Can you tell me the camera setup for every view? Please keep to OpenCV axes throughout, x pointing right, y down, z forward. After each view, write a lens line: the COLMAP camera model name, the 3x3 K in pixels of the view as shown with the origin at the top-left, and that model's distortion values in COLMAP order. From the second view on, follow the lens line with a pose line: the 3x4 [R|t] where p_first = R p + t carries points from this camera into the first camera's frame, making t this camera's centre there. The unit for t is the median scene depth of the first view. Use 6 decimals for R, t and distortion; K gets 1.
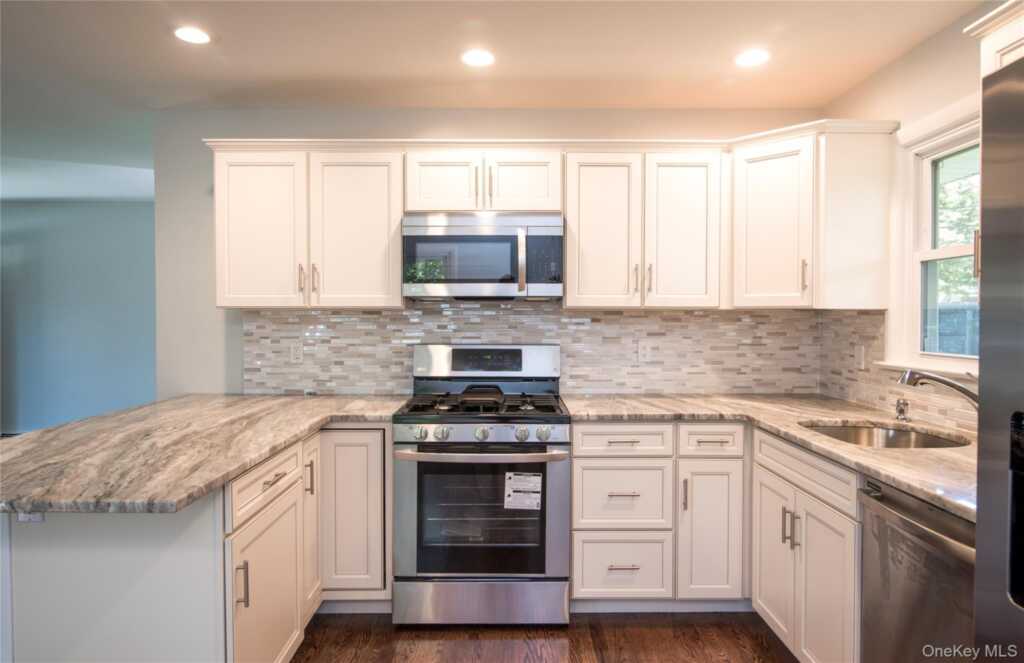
lens RADIAL K [[638.9, 0, 511.1], [0, 638.9, 328.4], [0, 0, 1]] dist [-0.001809, 0.004847]
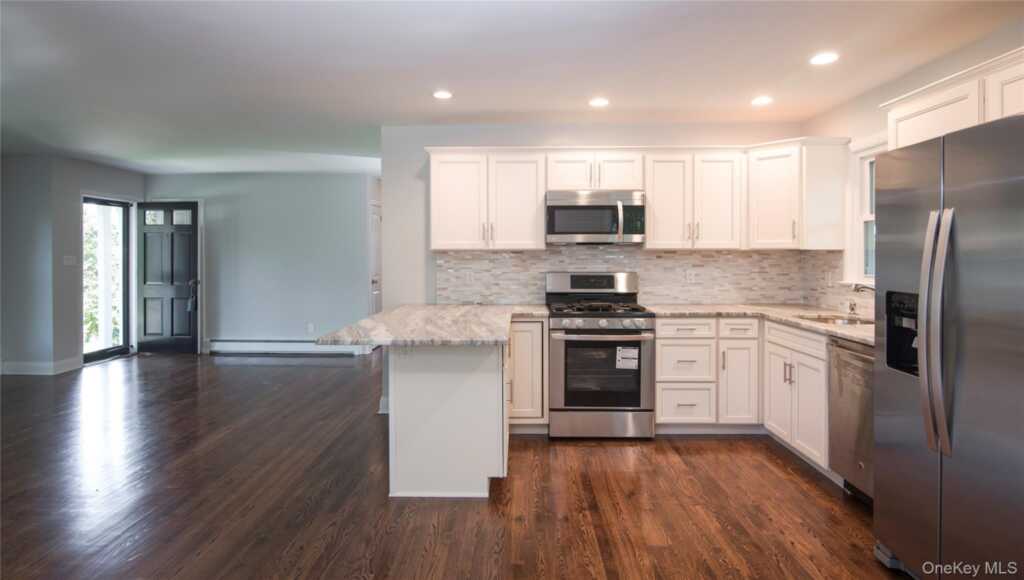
lens RADIAL K [[564.3, 0, 508.3], [0, 564.3, 259.7], [0, 0, 1]] dist [-0.003185, -0.001881]
pose [[0.999794, -0.002047, -0.020185, -0.249824], [0.001821, 0.999935, -0.011235, 0.010677], [0.020206, 0.011196, 0.999733, -0.471722]]
